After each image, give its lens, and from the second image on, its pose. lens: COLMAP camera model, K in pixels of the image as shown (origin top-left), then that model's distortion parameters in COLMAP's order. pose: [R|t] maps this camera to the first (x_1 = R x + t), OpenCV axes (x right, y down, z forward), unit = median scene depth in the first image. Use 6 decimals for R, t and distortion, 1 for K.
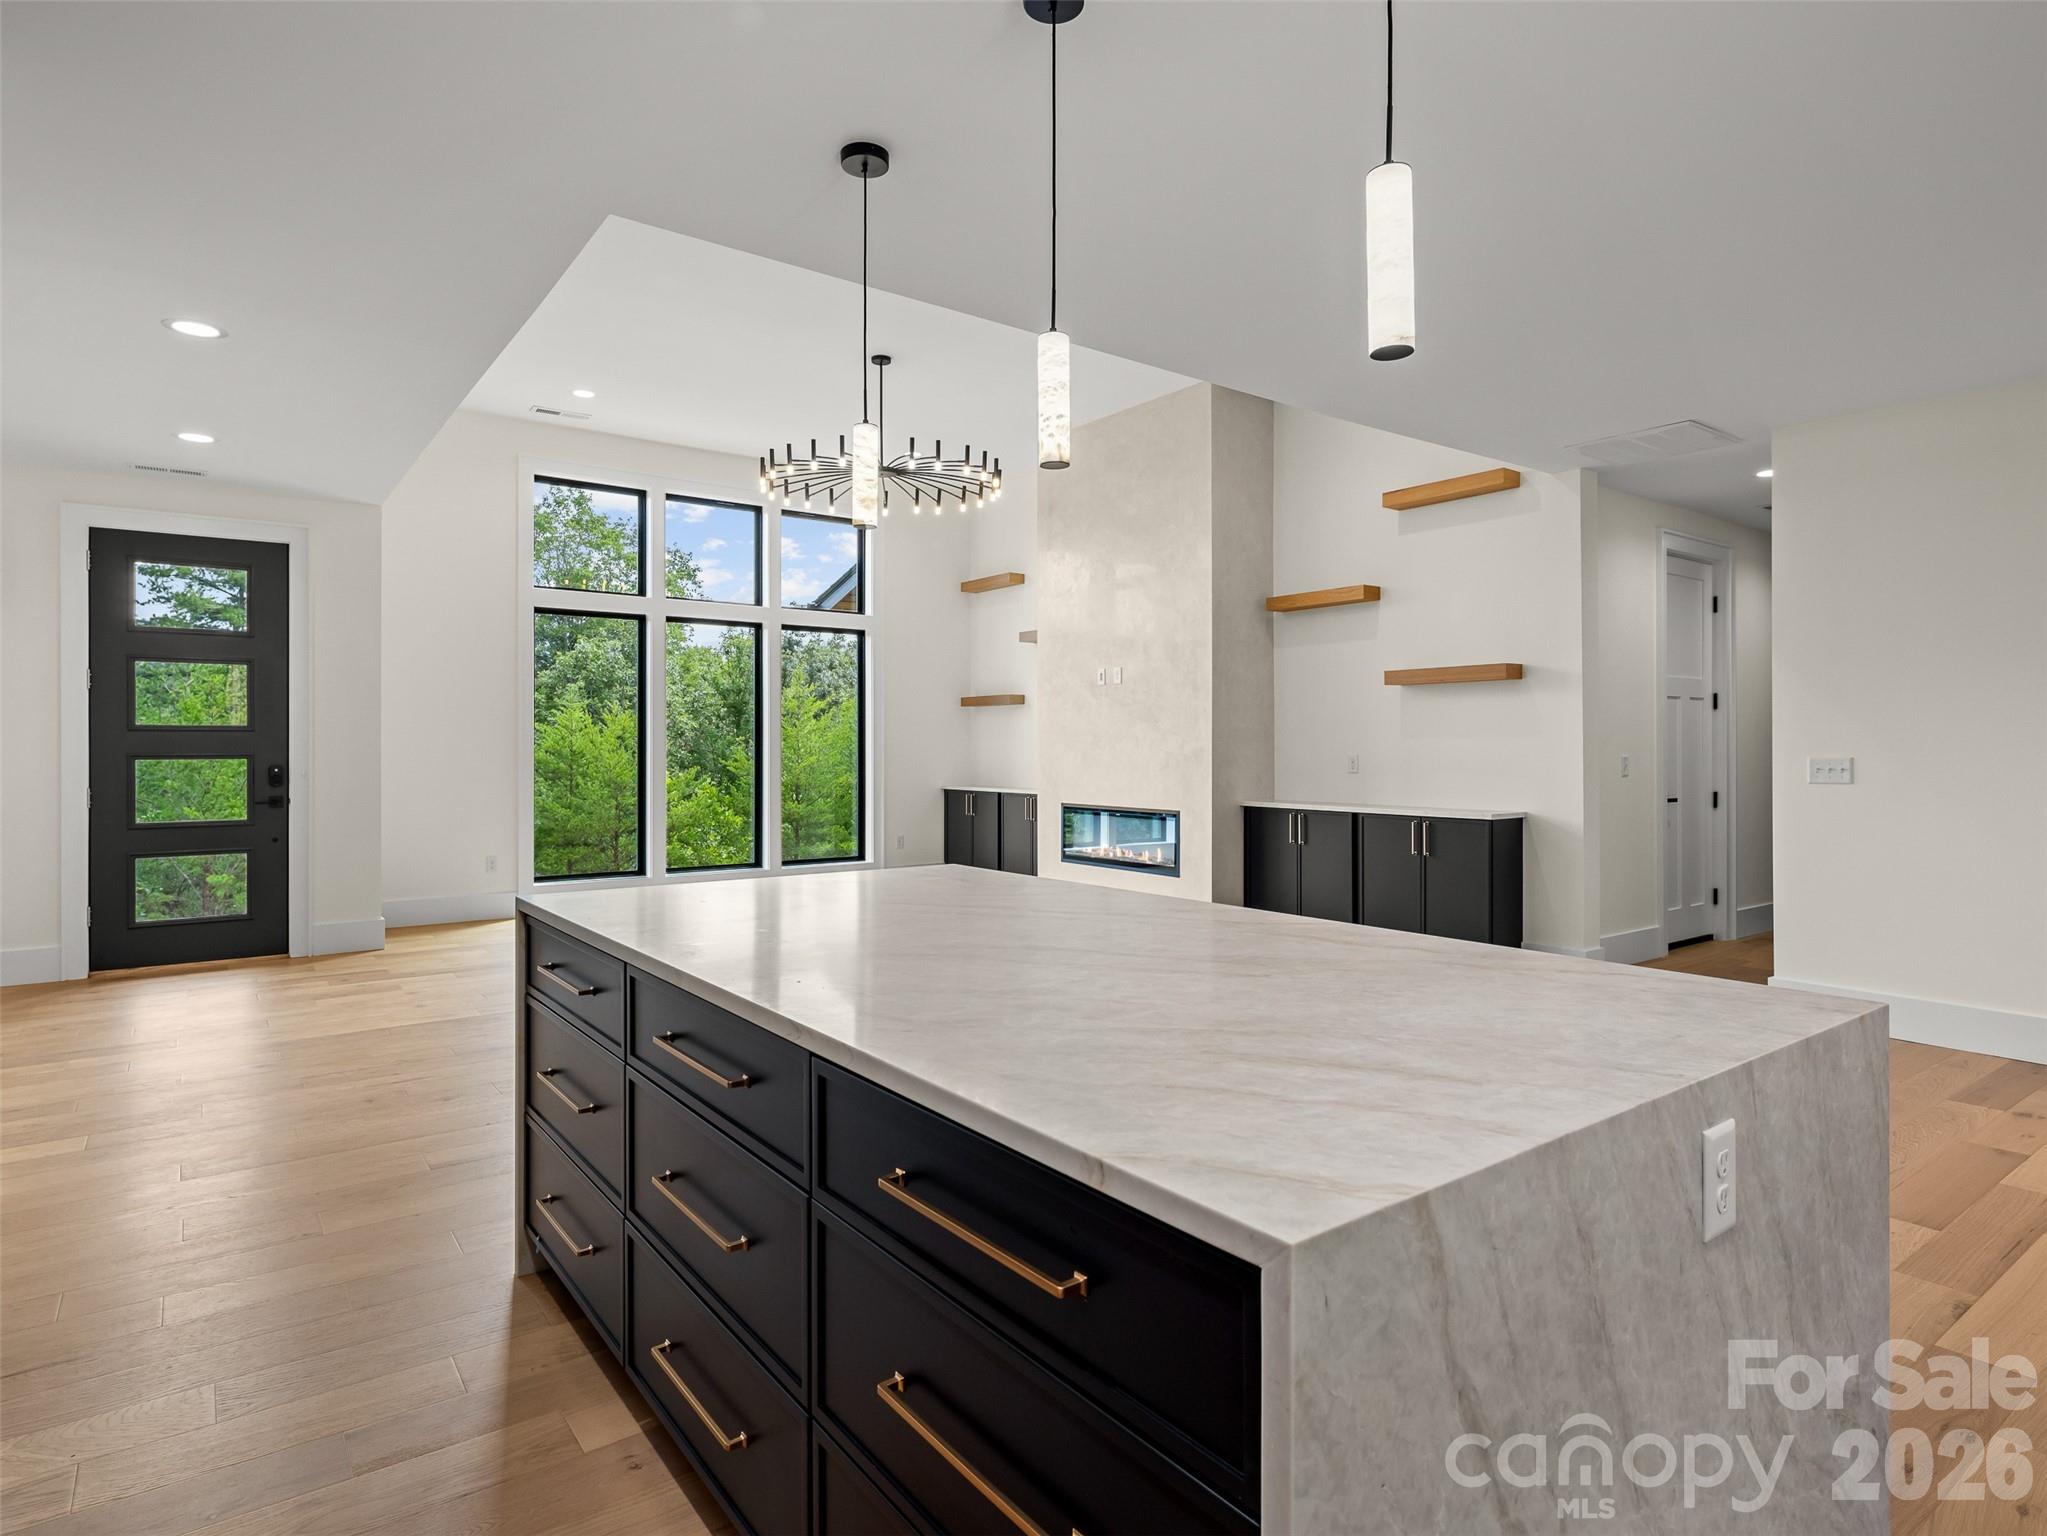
lens RADIAL K [[1123.4, 0, 1012.2], [0, 1123.4, 759.7], [0, 0, 1]] dist [0.004887, -0.002296]
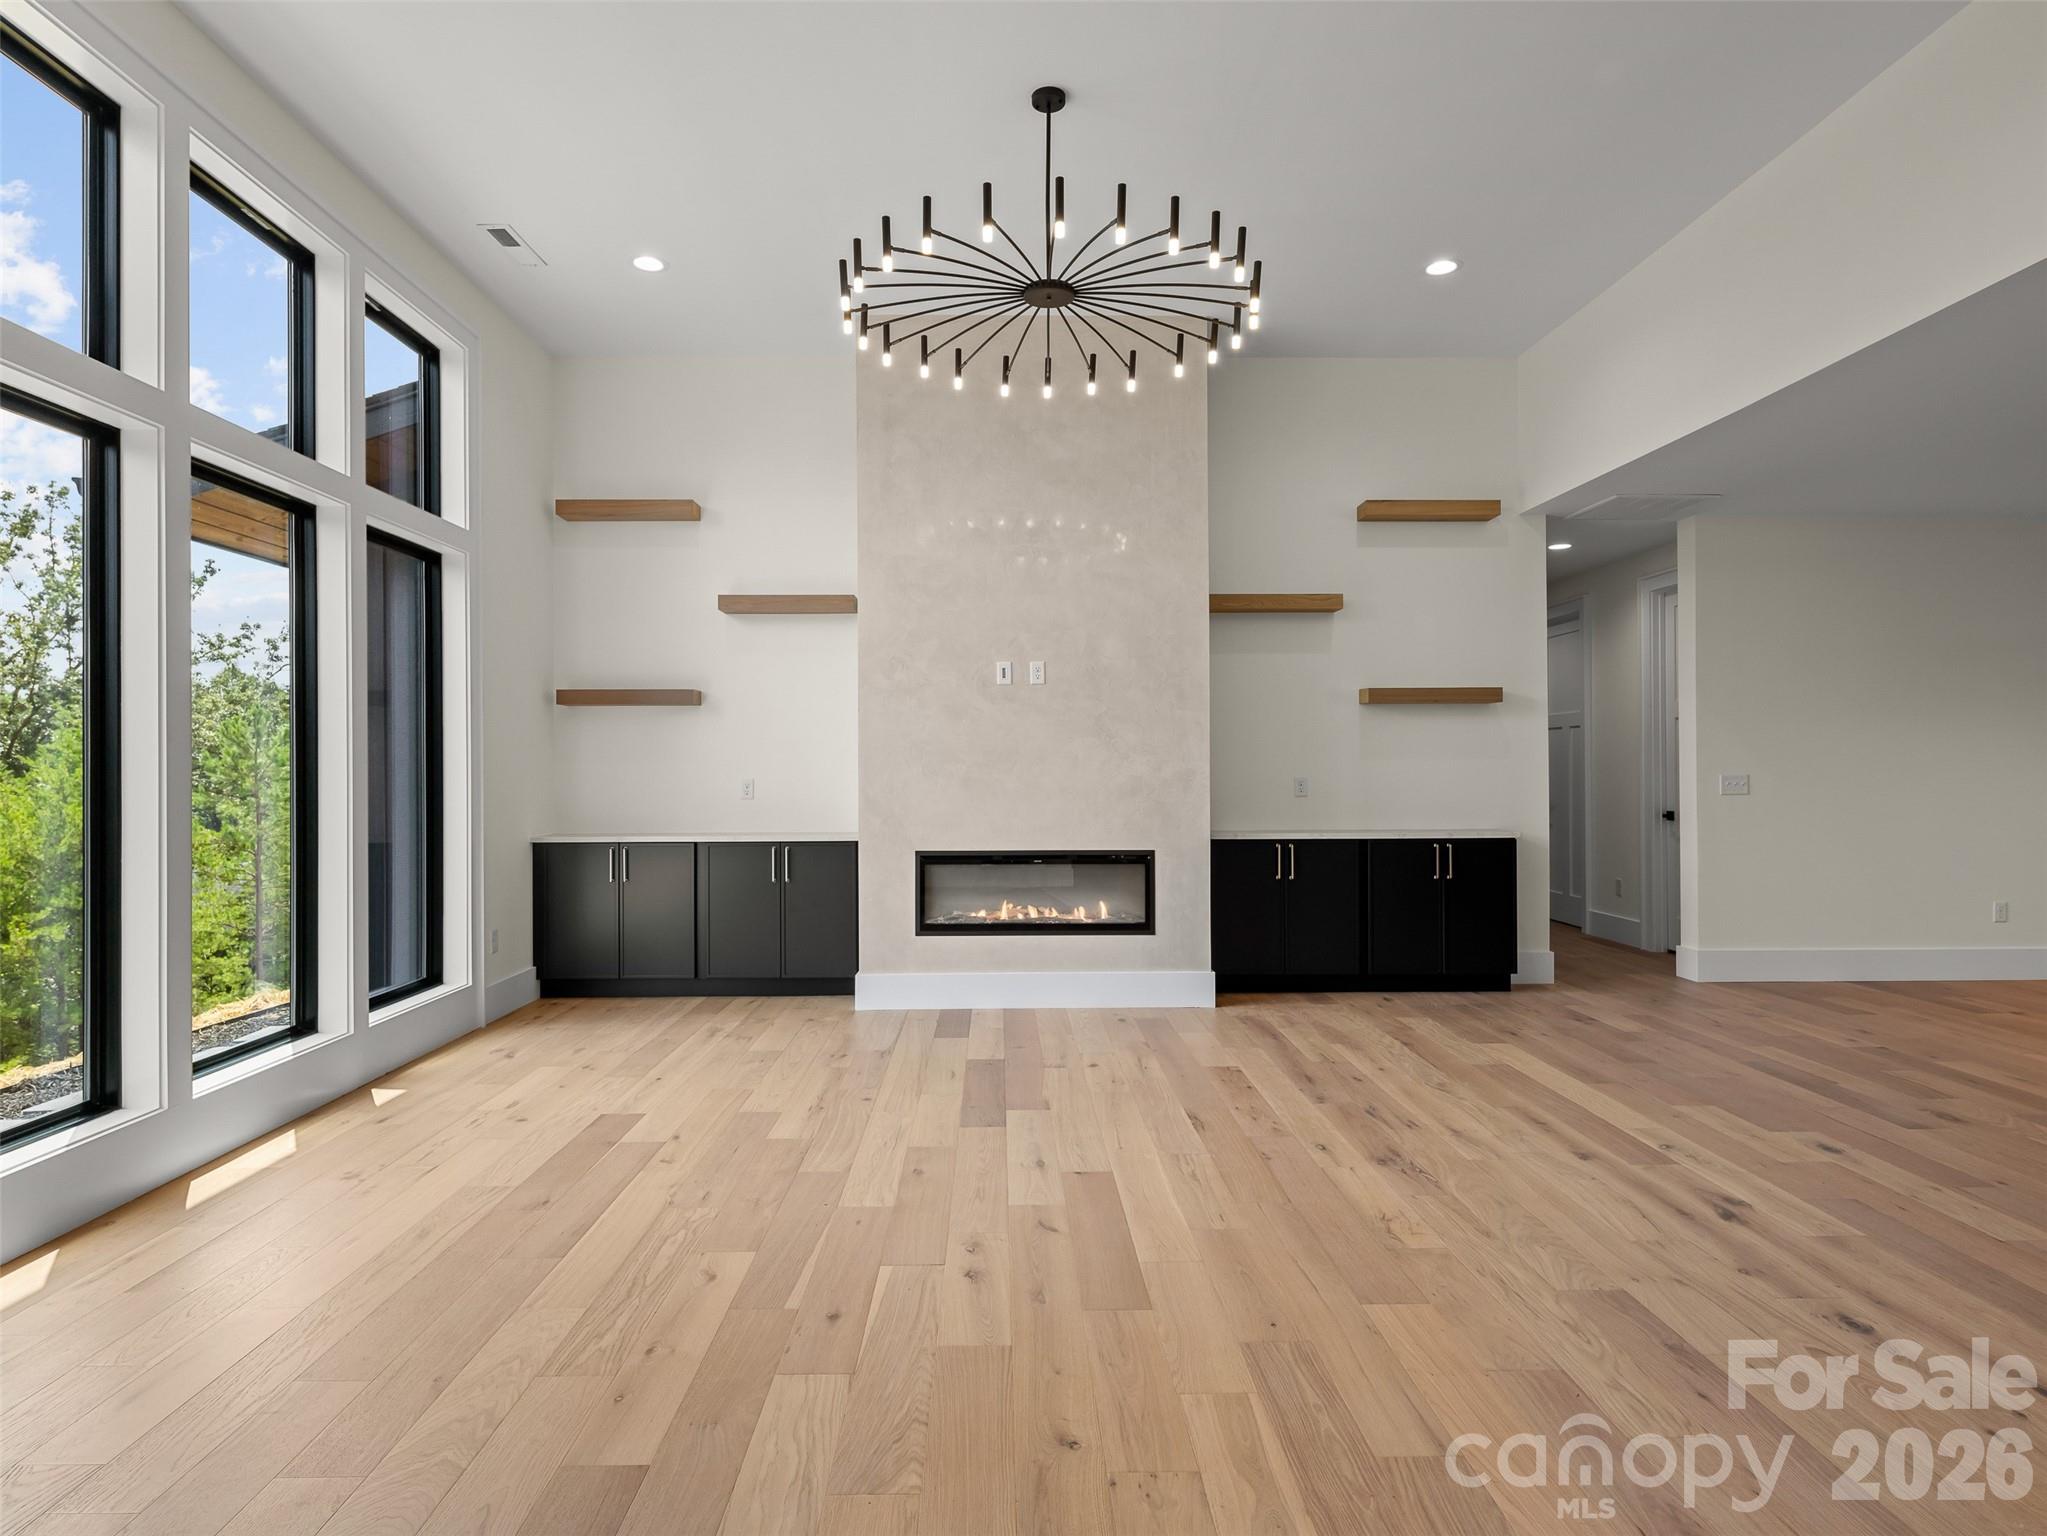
lens RADIAL K [[1123.4, 0, 1012.2], [0, 1123.4, 759.7], [0, 0, 1]] dist [0.004887, -0.002296]
pose [[0.583395, 0.001263, 0.812188, -0.550651], [0.012084, 0.999875, -0.010235, -0.011160], [-0.812099, 0.015786, 0.583306, 0.624286]]
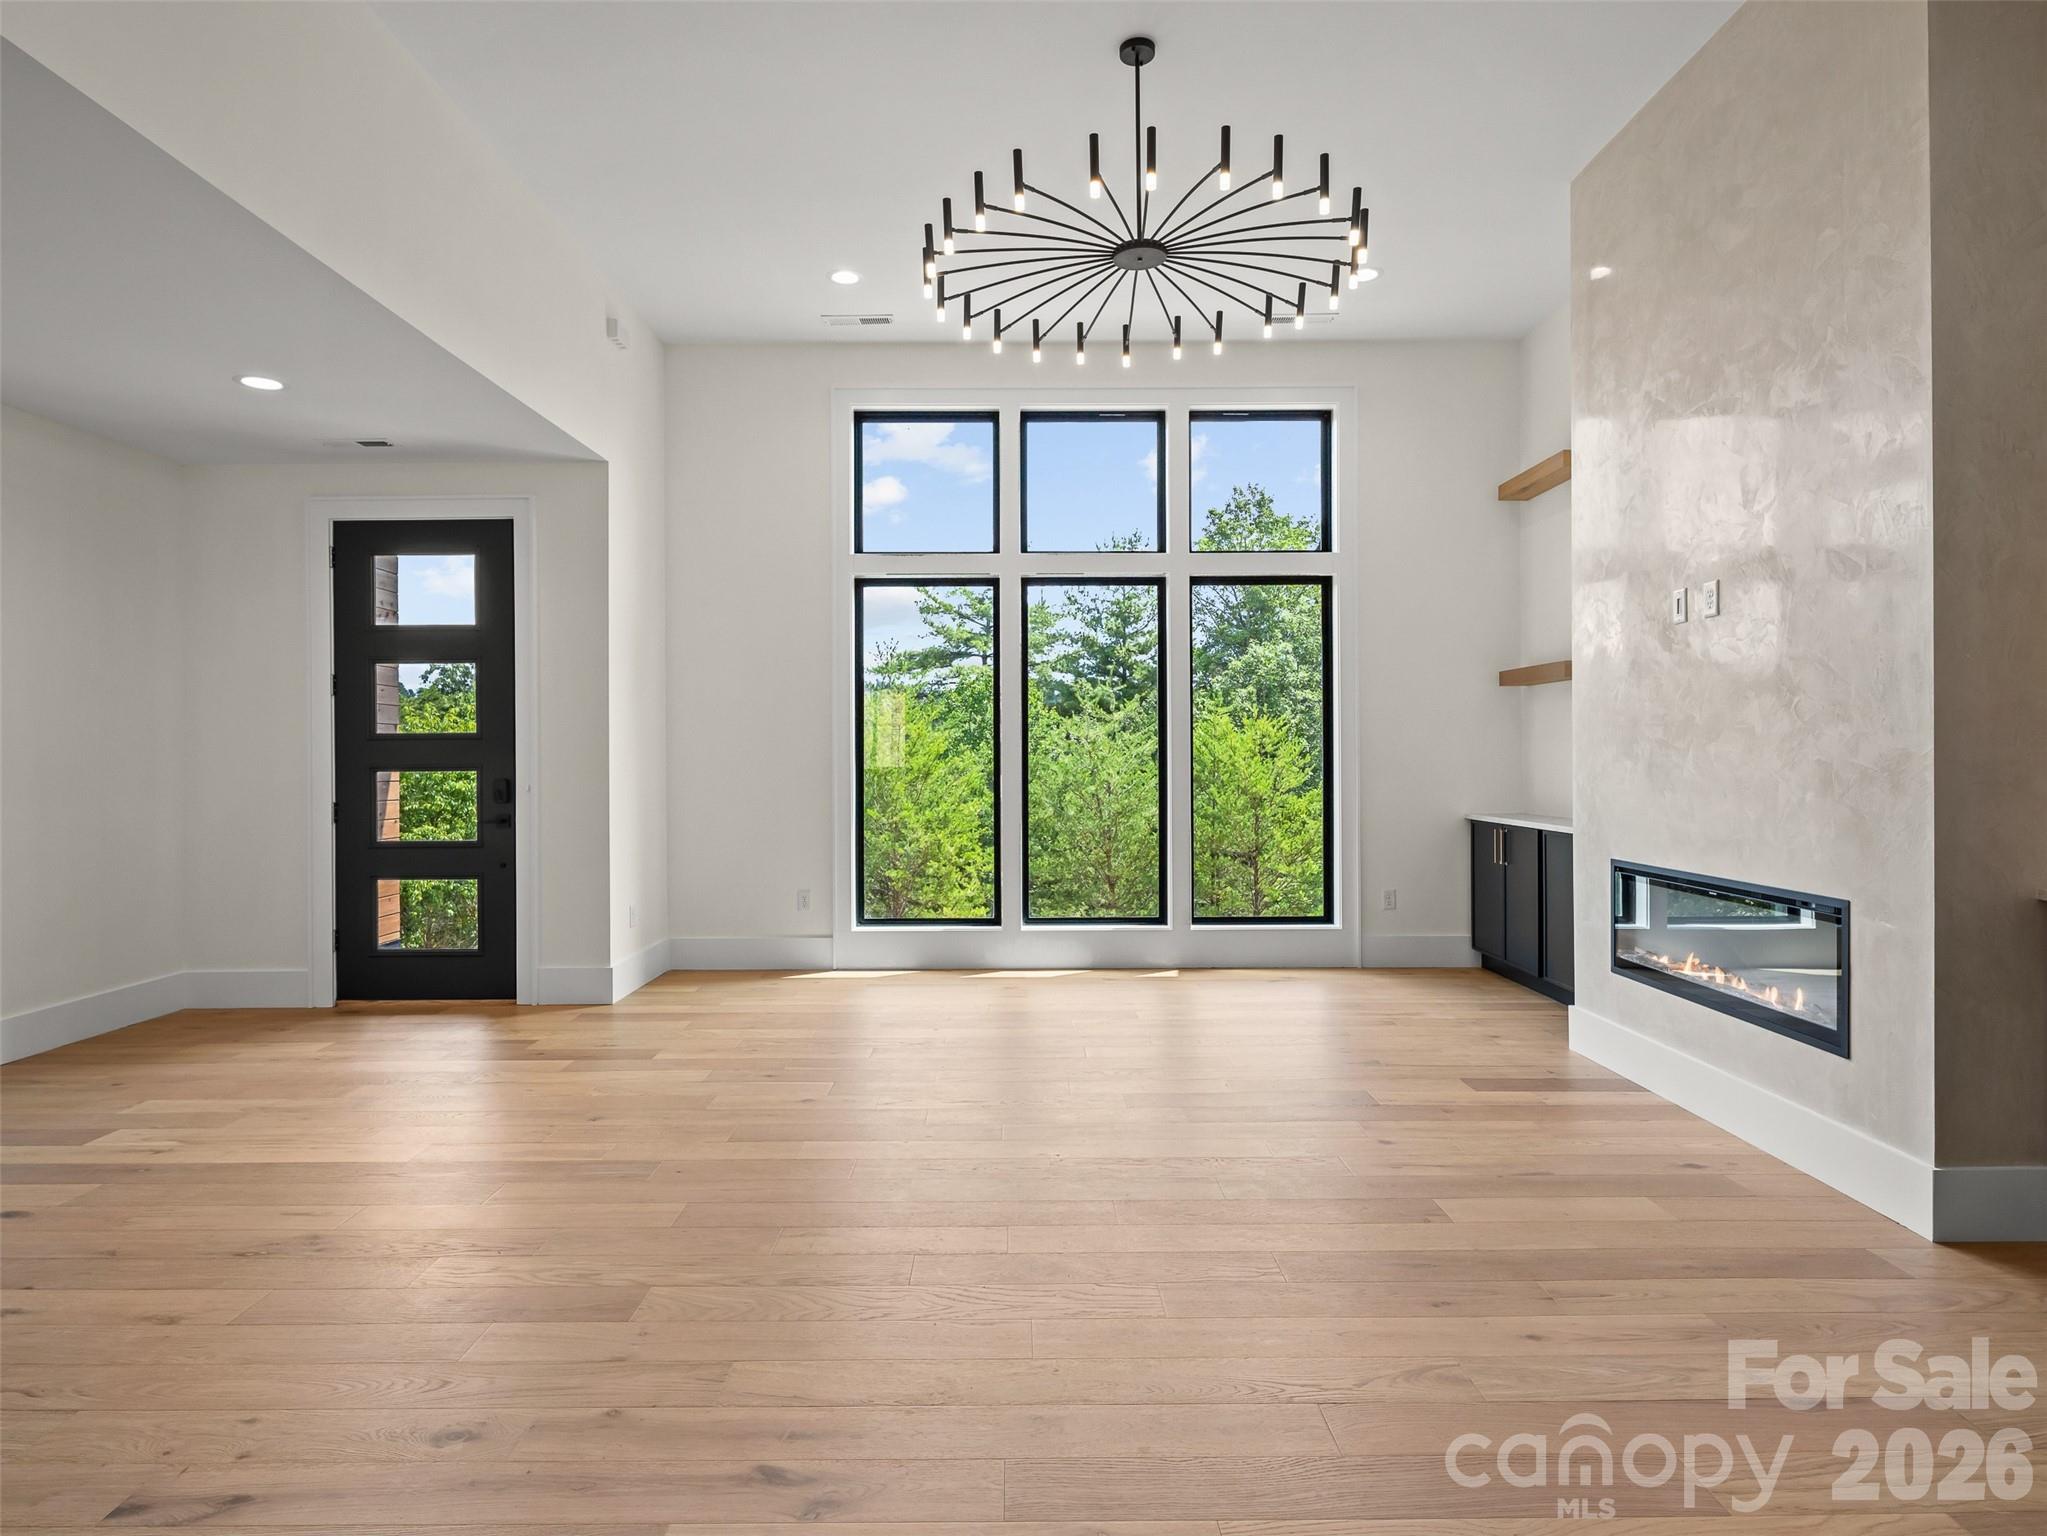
lens RADIAL K [[1123.4, 0, 1012.2], [0, 1123.4, 759.7], [0, 0, 1]] dist [0.004887, -0.002296]
pose [[0.804591, -0.001556, -0.593828, 0.148184], [-0.001590, 0.999987, -0.004774, -0.005145], [0.593828, 0.004785, 0.804578, 0.478187]]
